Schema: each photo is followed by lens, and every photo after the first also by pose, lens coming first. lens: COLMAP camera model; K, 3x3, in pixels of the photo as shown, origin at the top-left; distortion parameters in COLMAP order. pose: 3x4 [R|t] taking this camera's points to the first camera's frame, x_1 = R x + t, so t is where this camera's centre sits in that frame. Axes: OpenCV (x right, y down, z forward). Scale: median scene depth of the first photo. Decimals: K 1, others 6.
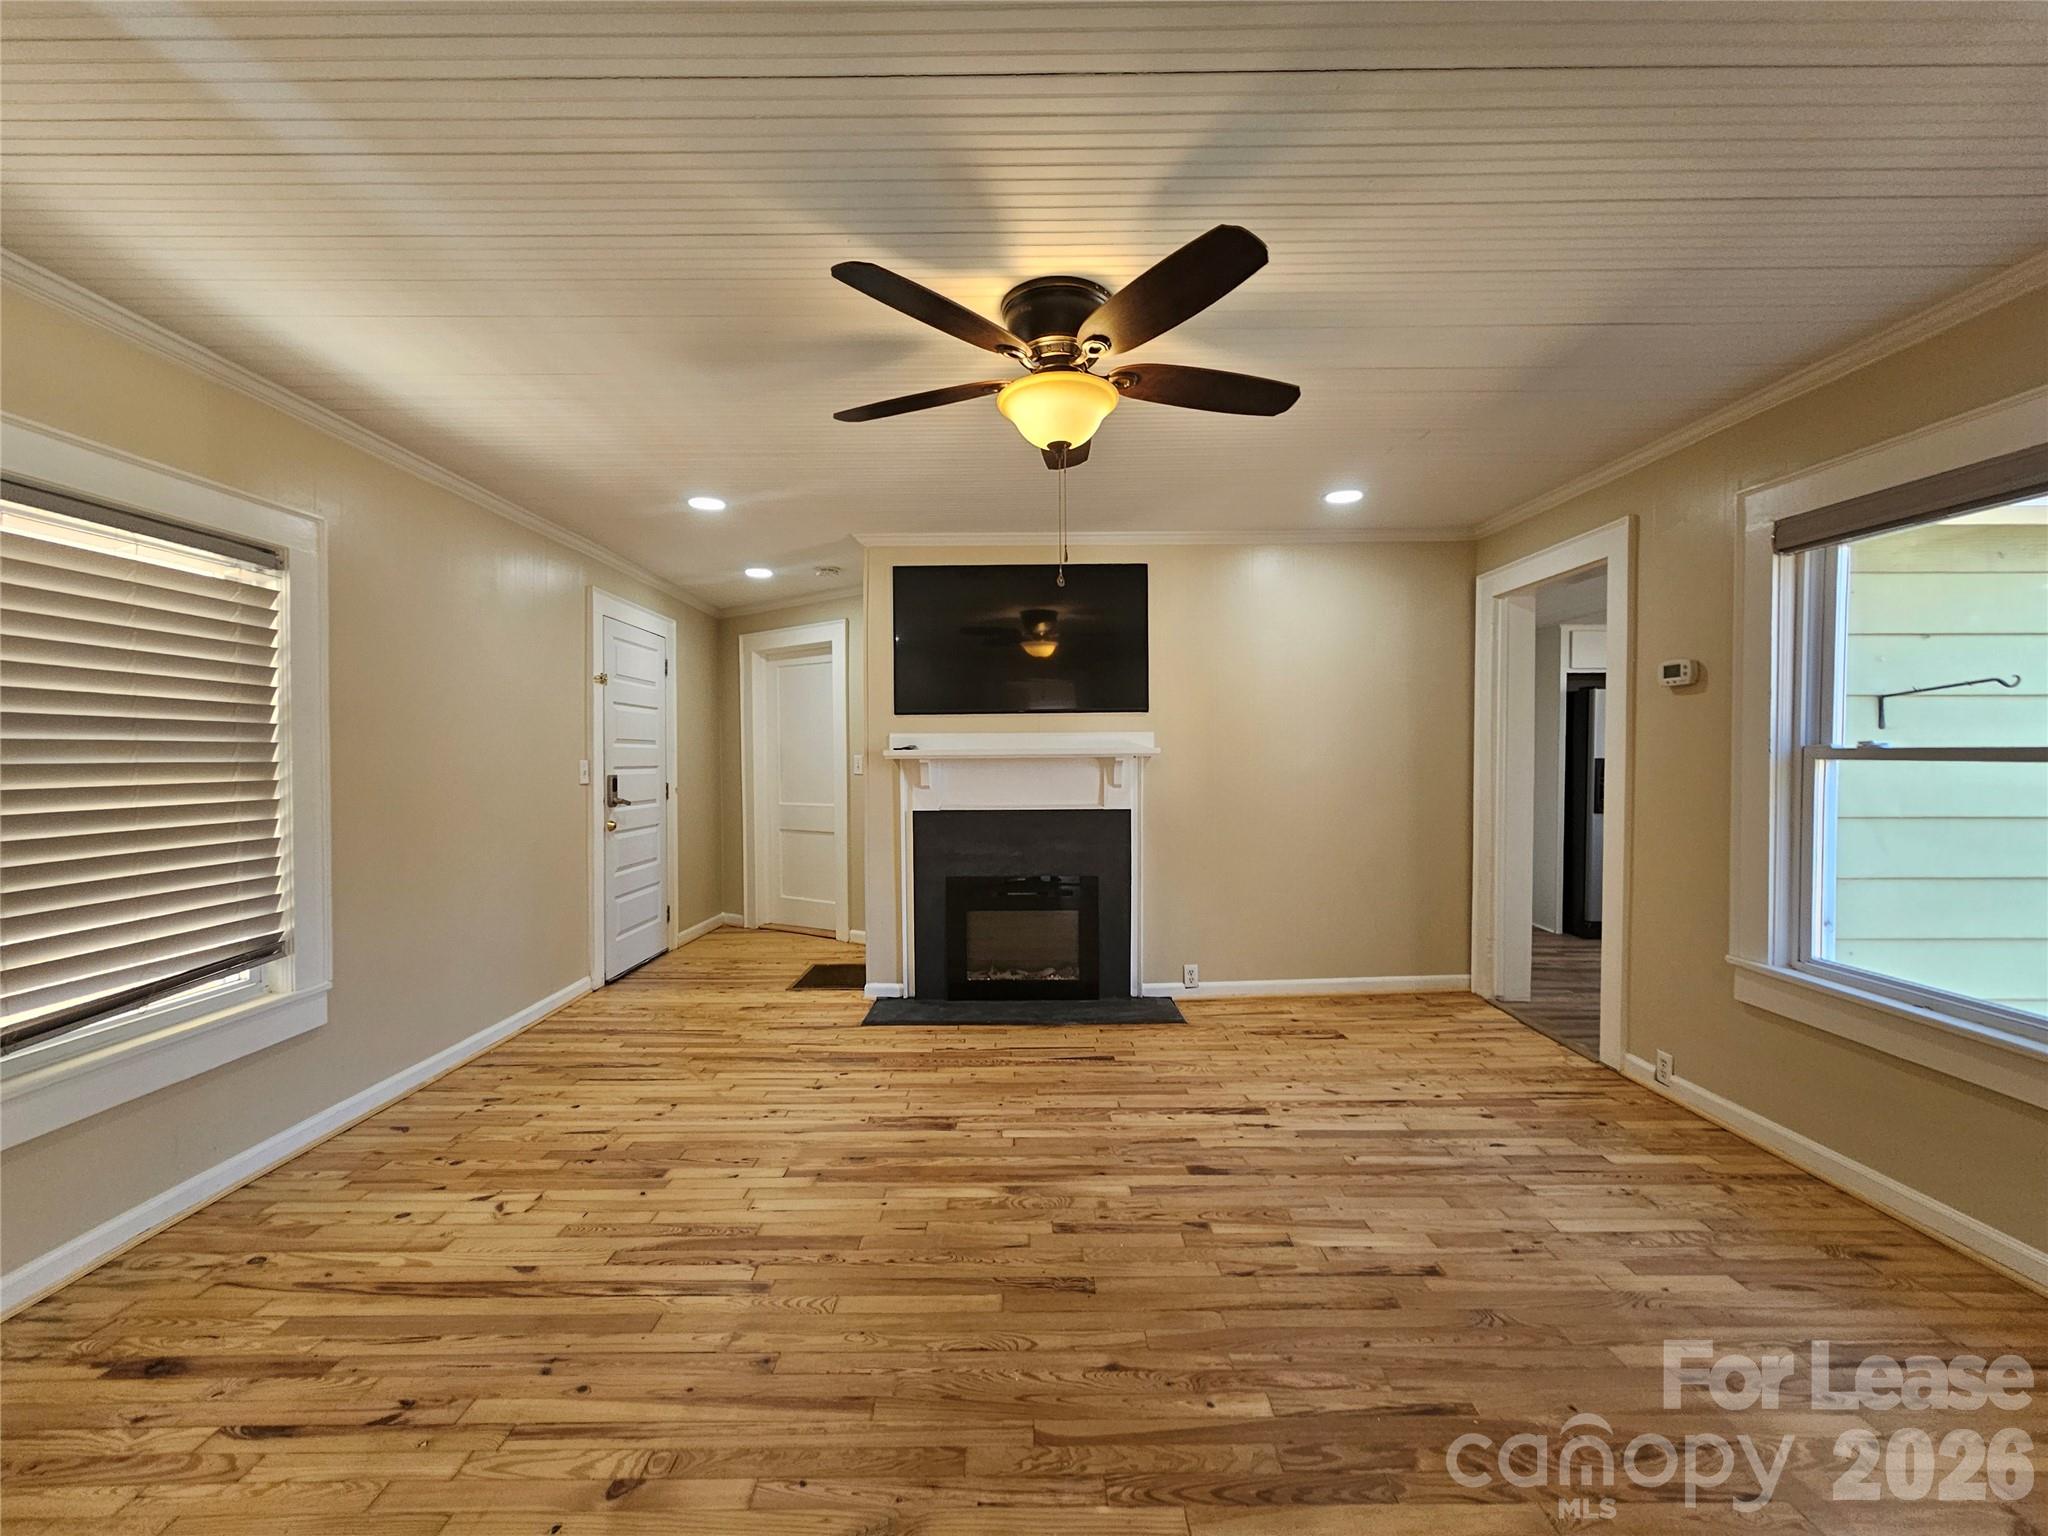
lens RADIAL K [[836.4, 0, 1031.9], [0, 836.4, 776.6], [0, 0, 1]] dist [-0.003742, 0.001874]
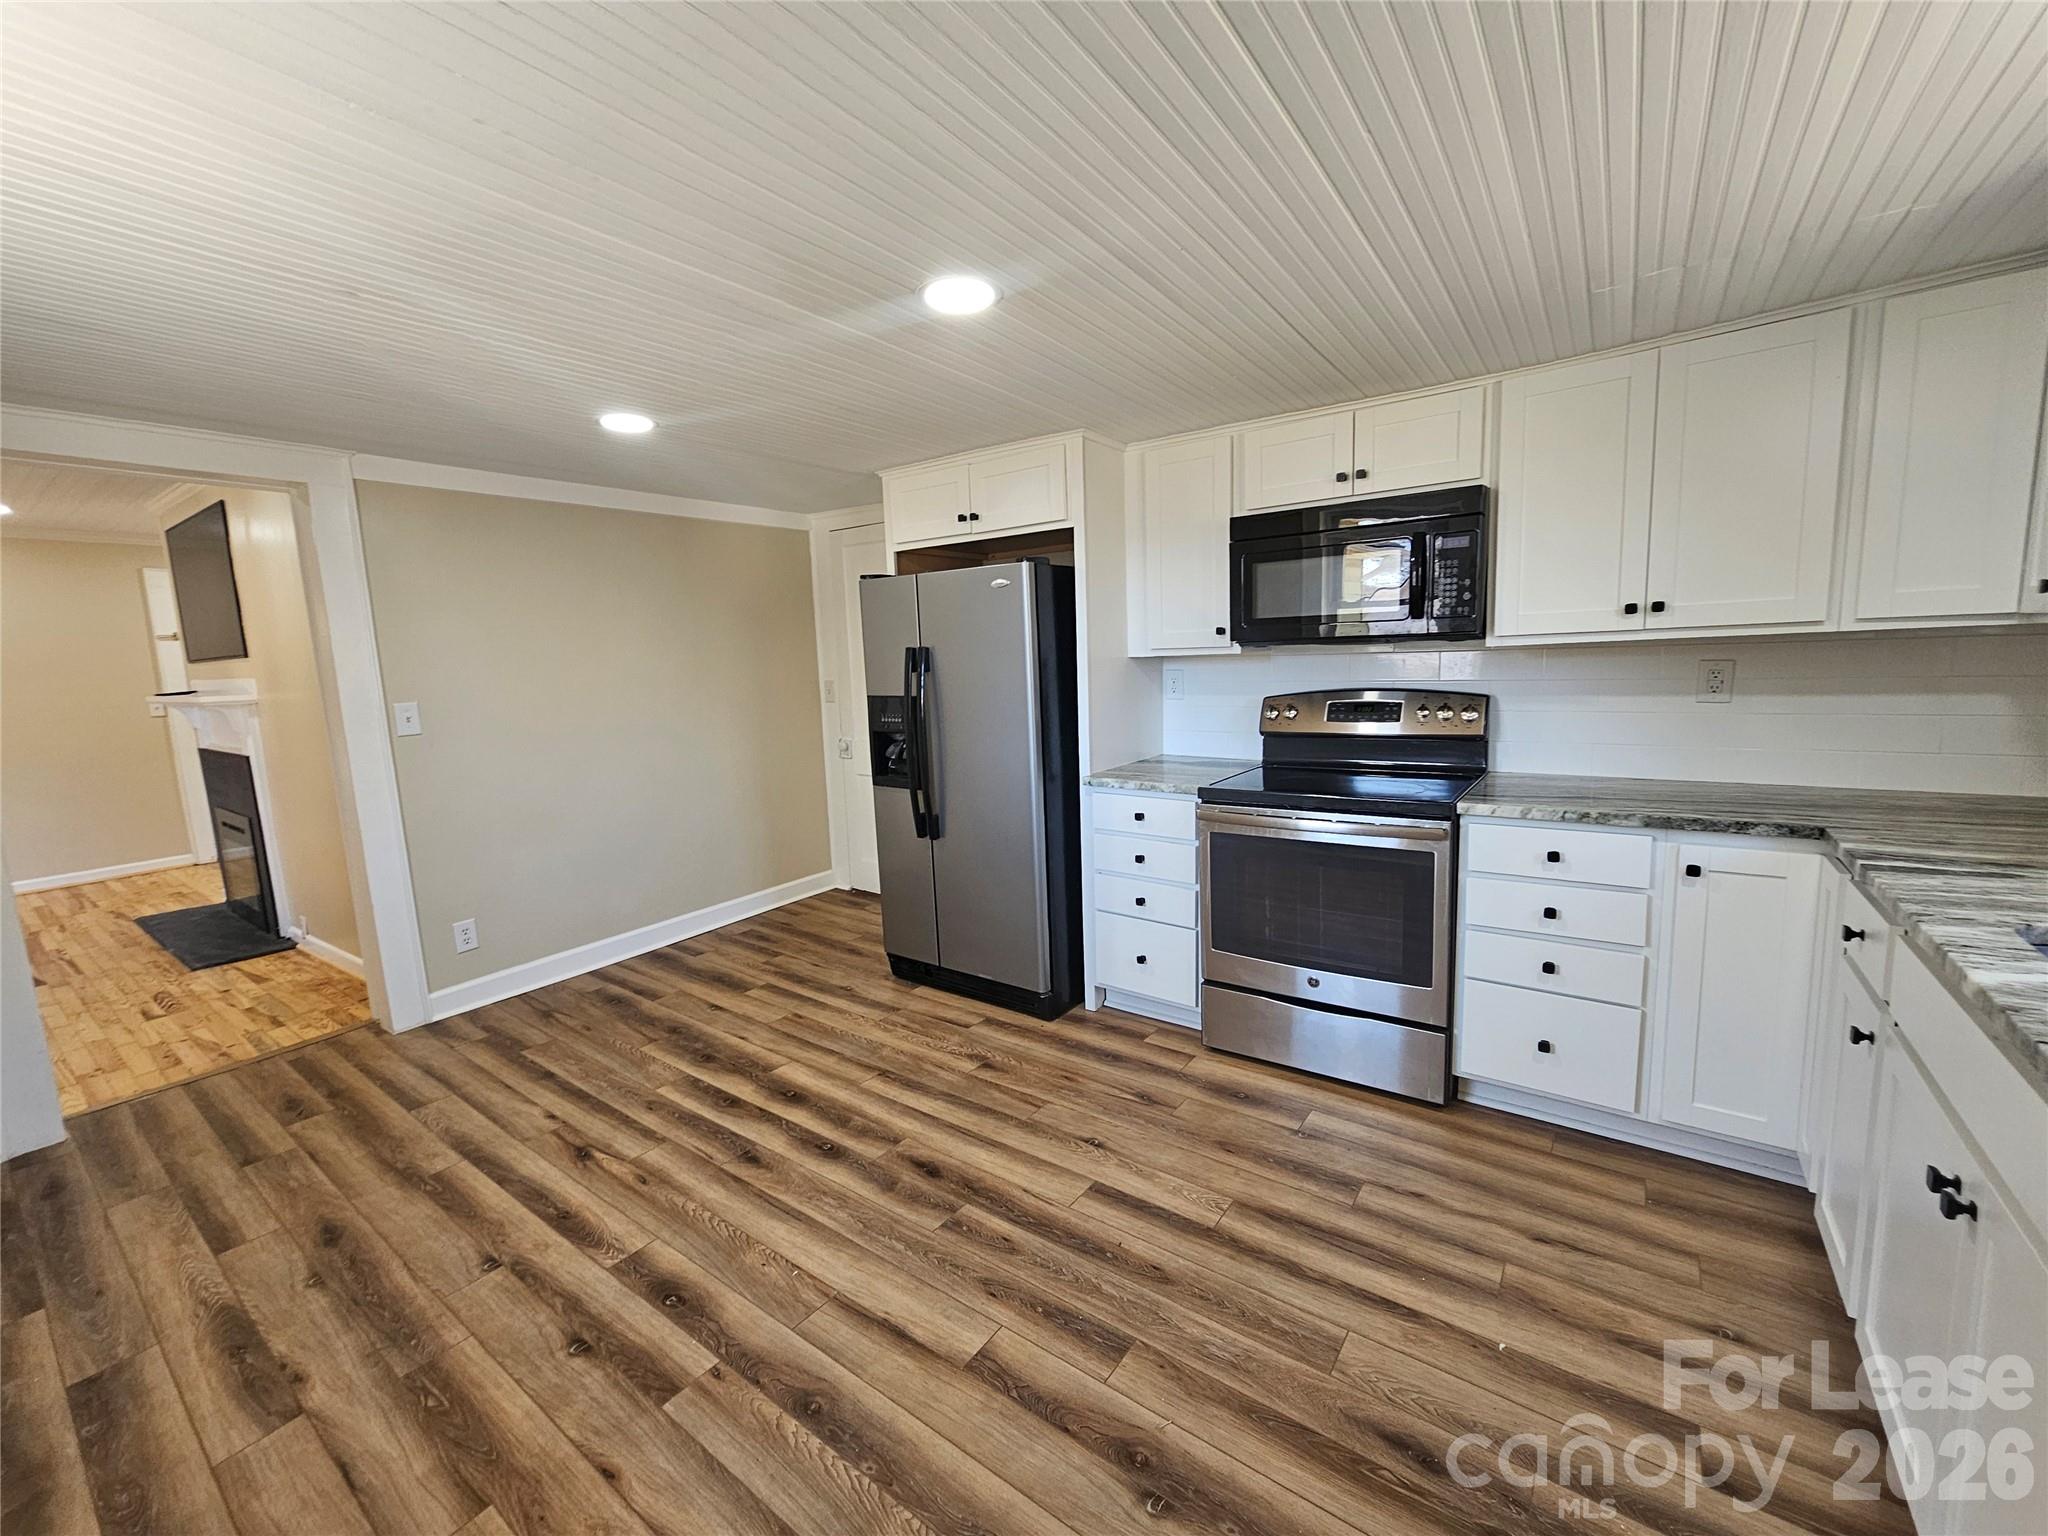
lens RADIAL K [[836.4, 0, 1035.6], [0, 836.4, 765.2], [0, 0, 1]] dist [-0.003742, 0.001874]
pose [[0.811132, 0.054876, -0.582283, 1.726849], [0.010110, 0.994124, 0.107772, -0.058151], [0.584776, -0.093304, 0.805811, 0.870613]]
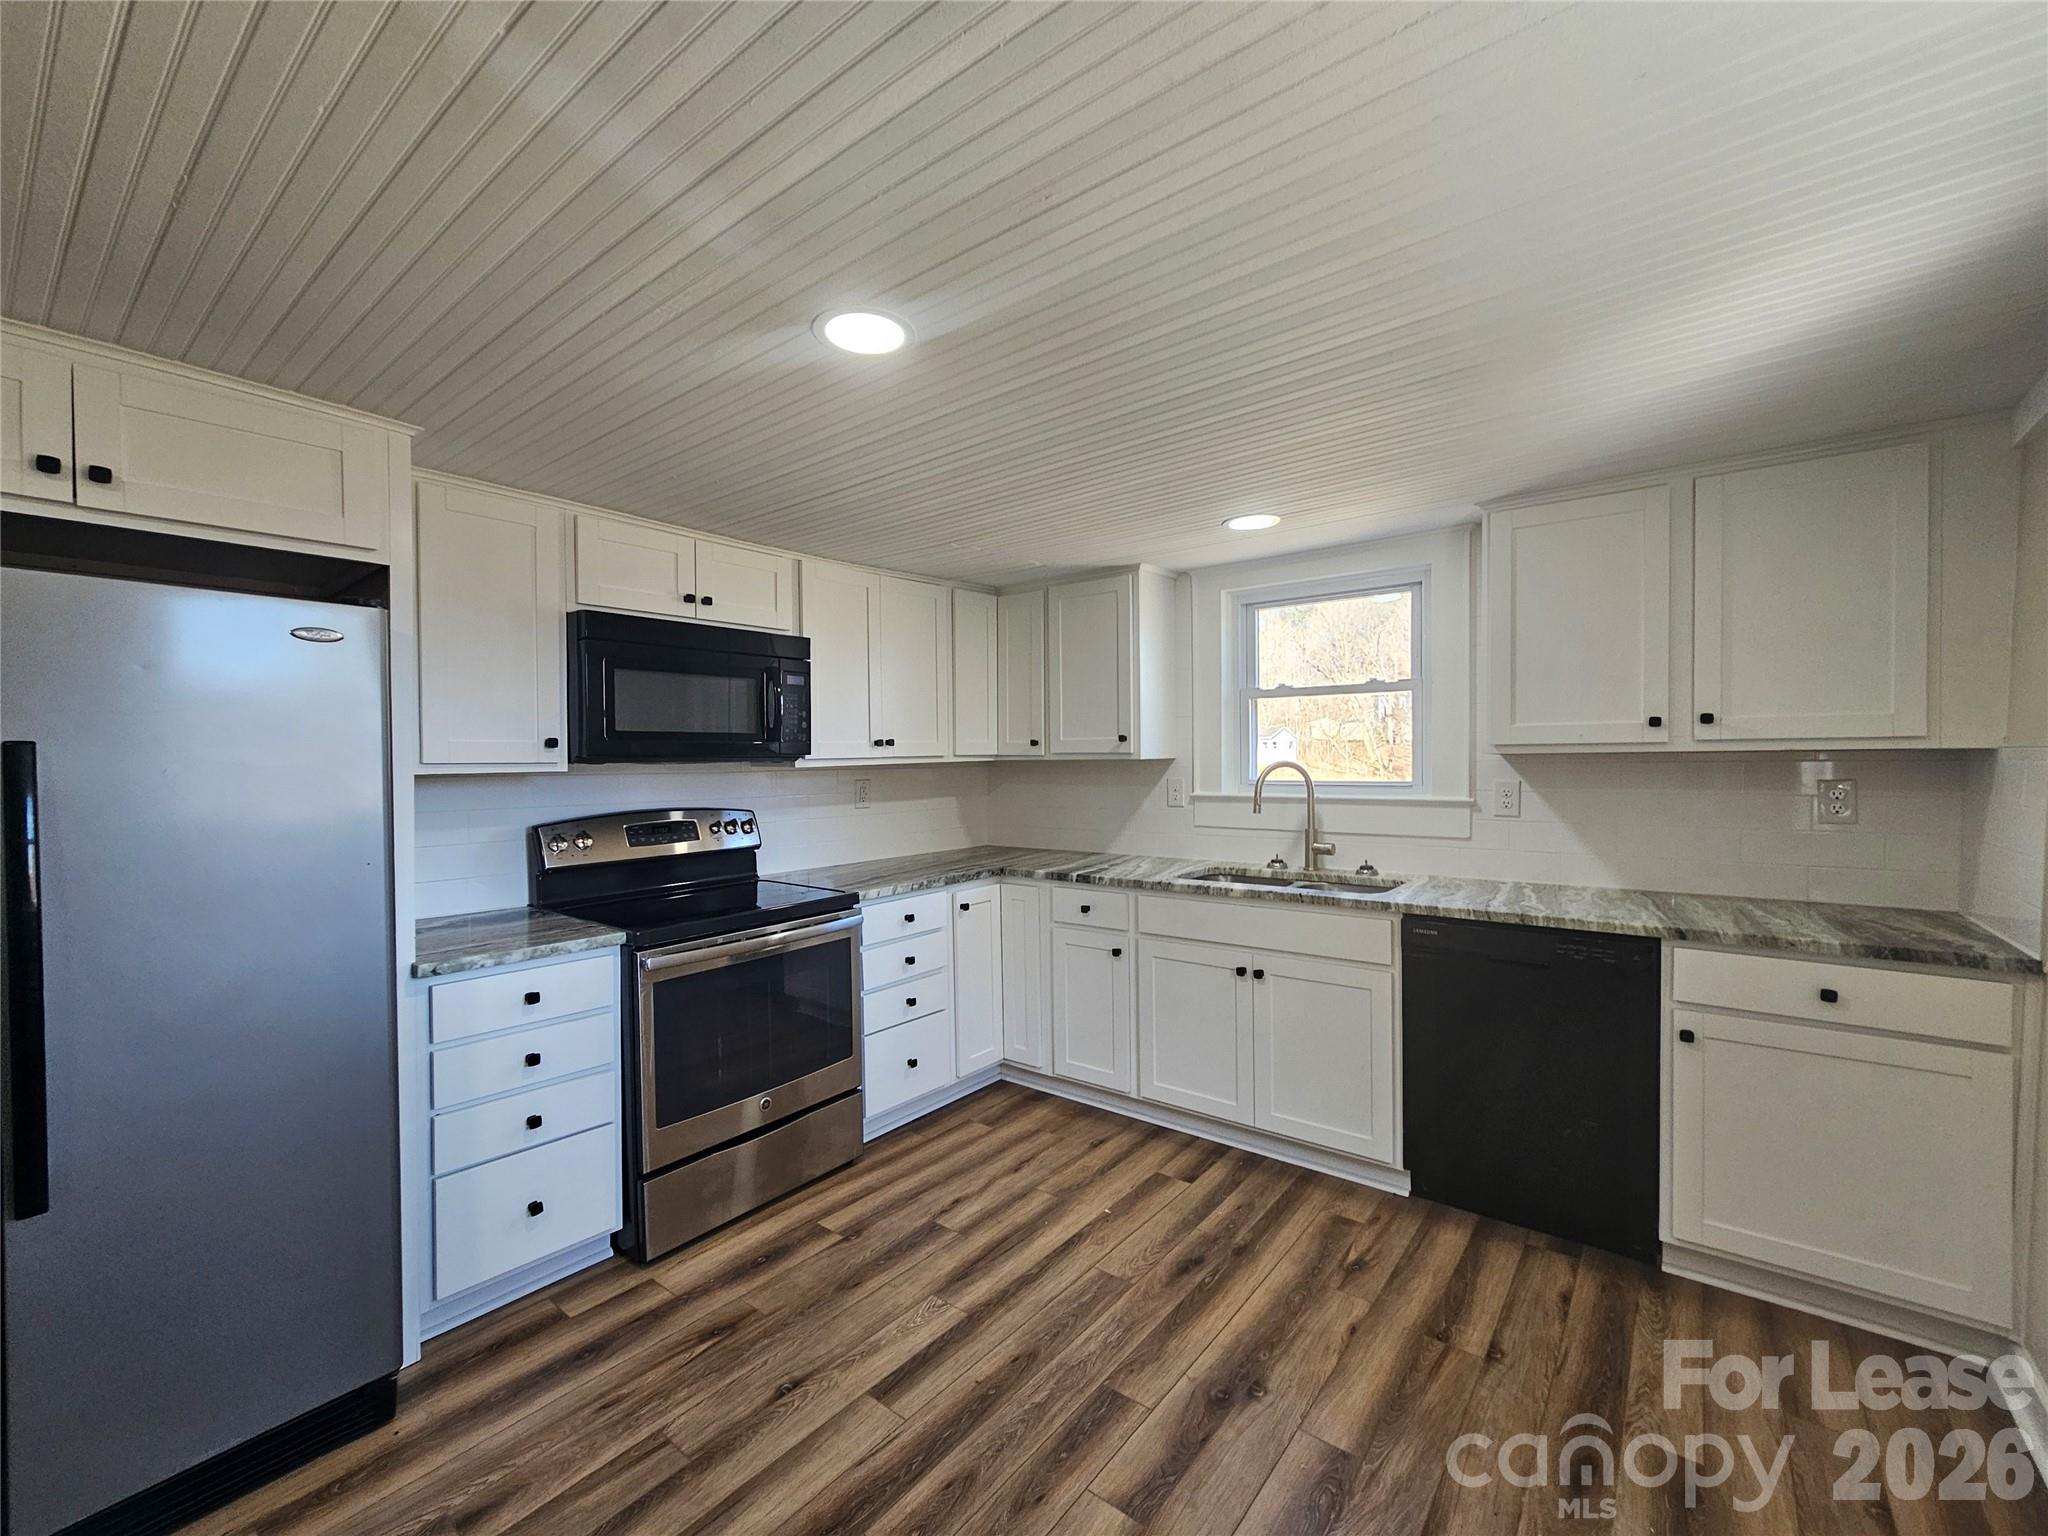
lens RADIAL K [[836.4, 0, 1028.2], [0, 836.4, 772.3], [0, 0, 1]] dist [-0.003742, 0.001874]
pose [[0.629512, -0.015685, 0.776832, 1.093632], [0.035978, 0.999312, -0.008977, -0.056745], [-0.776157, 0.033600, 0.629644, 0.953796]]
